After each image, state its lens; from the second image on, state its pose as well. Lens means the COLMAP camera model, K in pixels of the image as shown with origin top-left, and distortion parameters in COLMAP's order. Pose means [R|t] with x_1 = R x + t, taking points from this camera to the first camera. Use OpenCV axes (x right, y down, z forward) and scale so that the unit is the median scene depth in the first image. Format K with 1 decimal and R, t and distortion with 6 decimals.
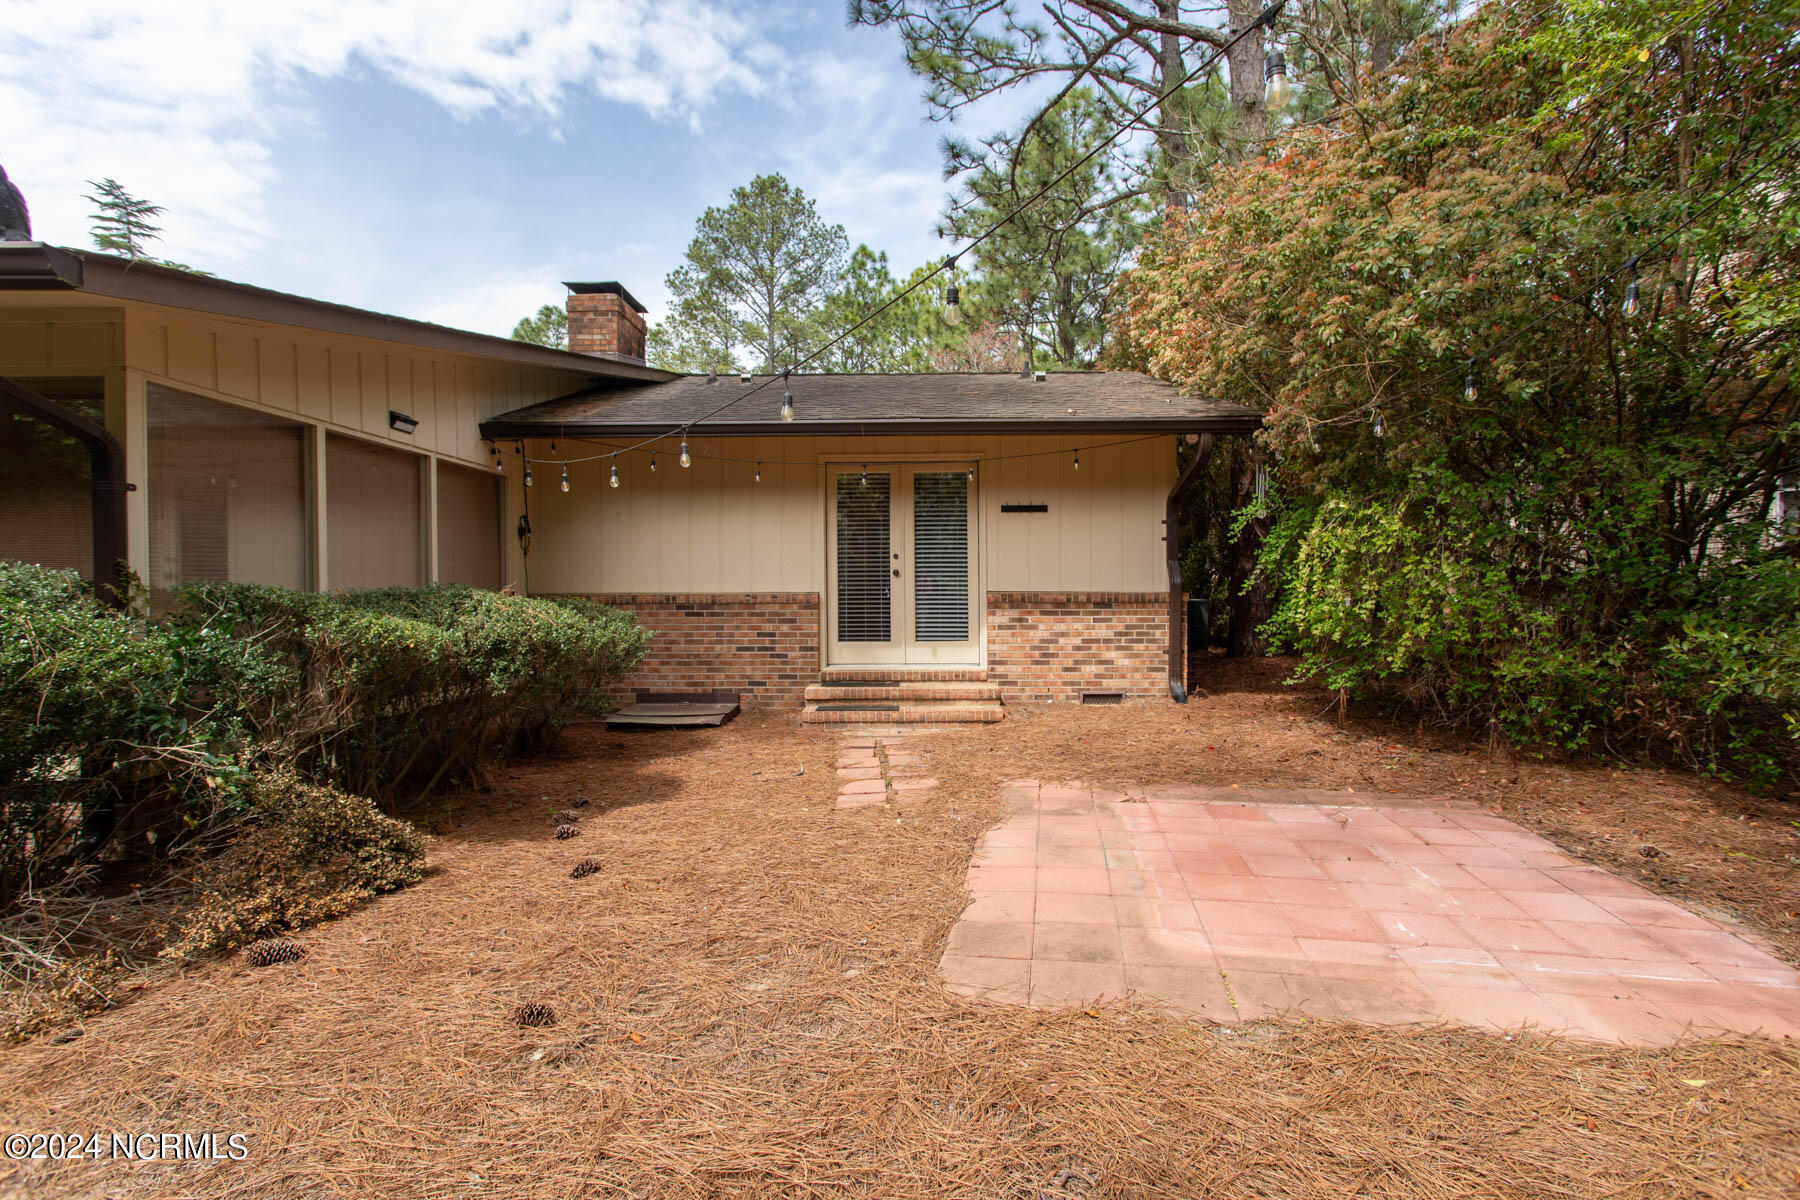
lens RADIAL K [[854.3, 0, 897.5], [0, 854.3, 593.9], [0, 0, 1]] dist [0.003068, 0.000542]
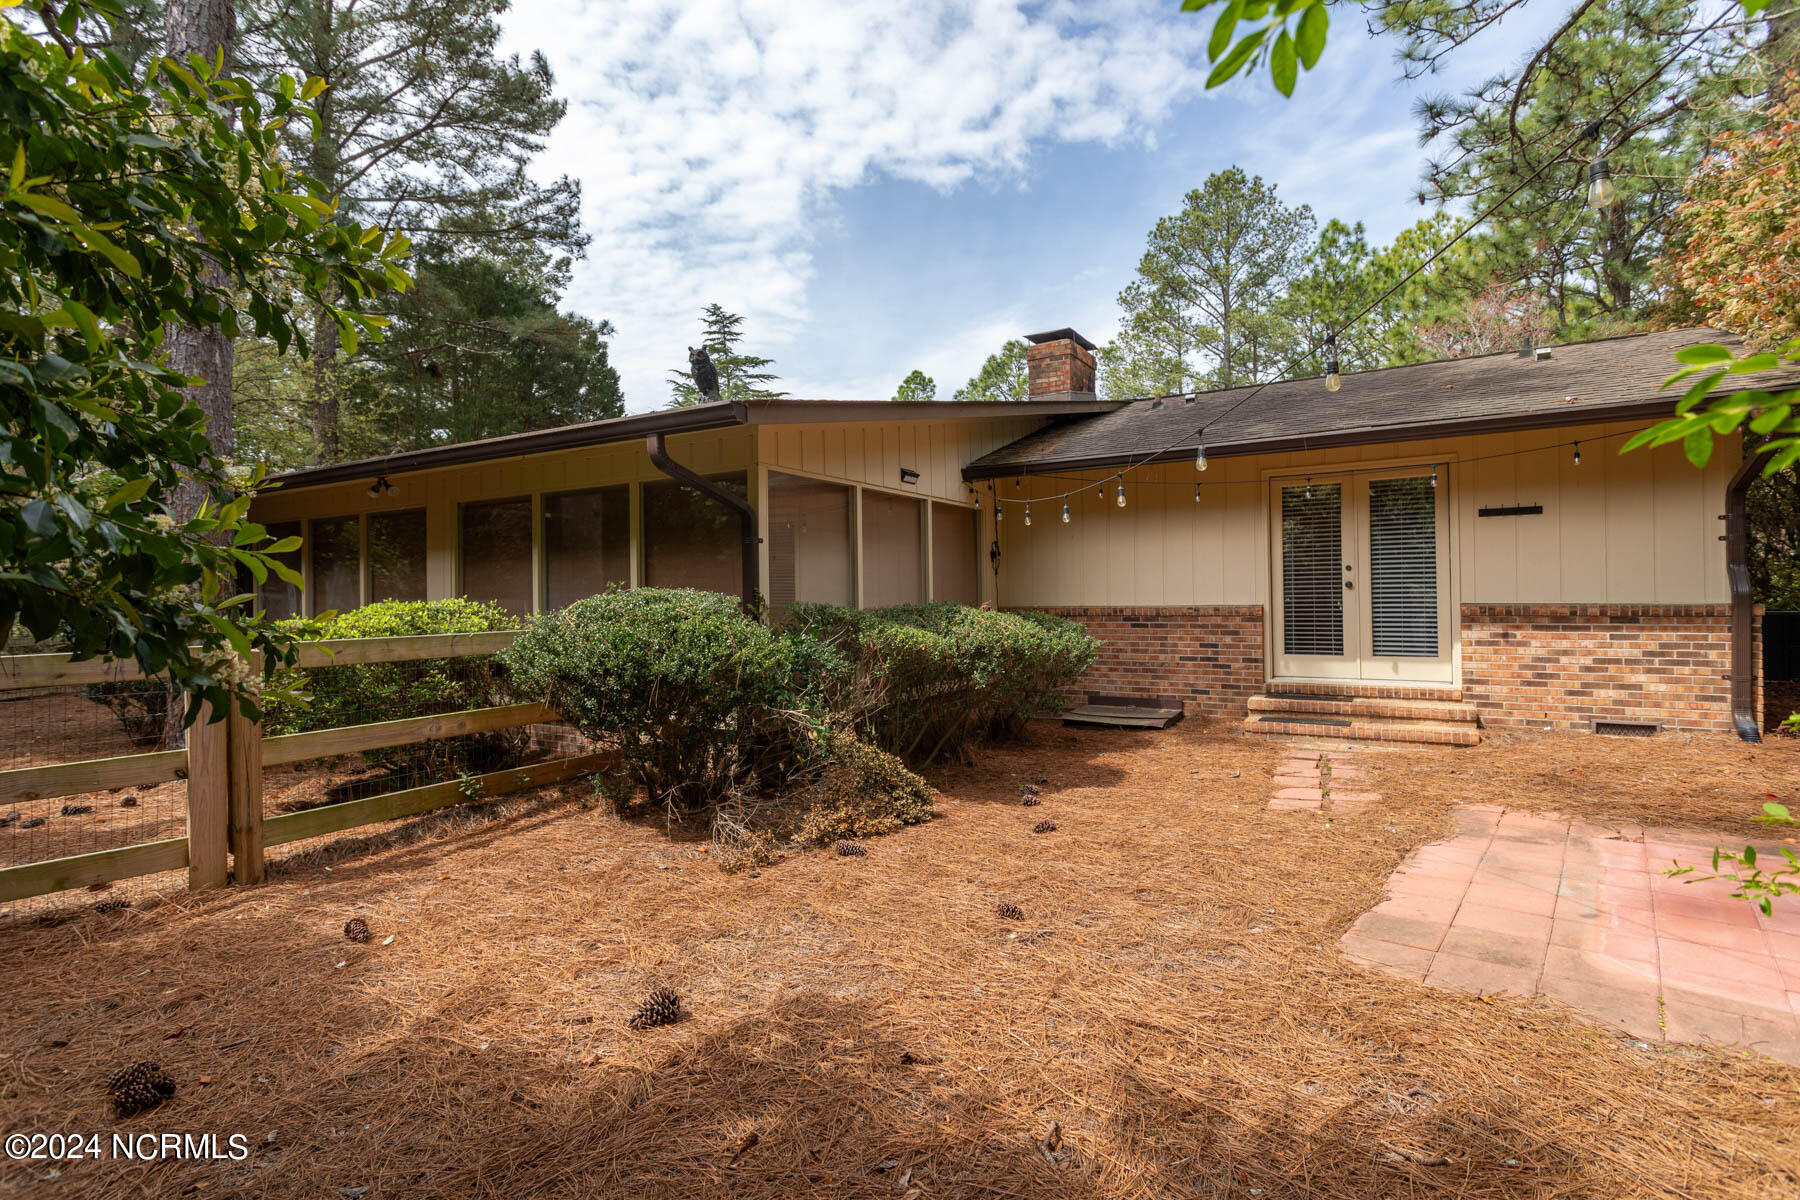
lens RADIAL K [[854.3, 0, 897.5], [0, 854.3, 593.9], [0, 0, 1]] dist [0.003068, 0.000542]
pose [[0.866870, -0.009304, -0.498447, 0.048995], [0.004356, 0.999929, -0.011089, -0.007585], [0.498515, 0.007441, 0.866849, -0.127762]]
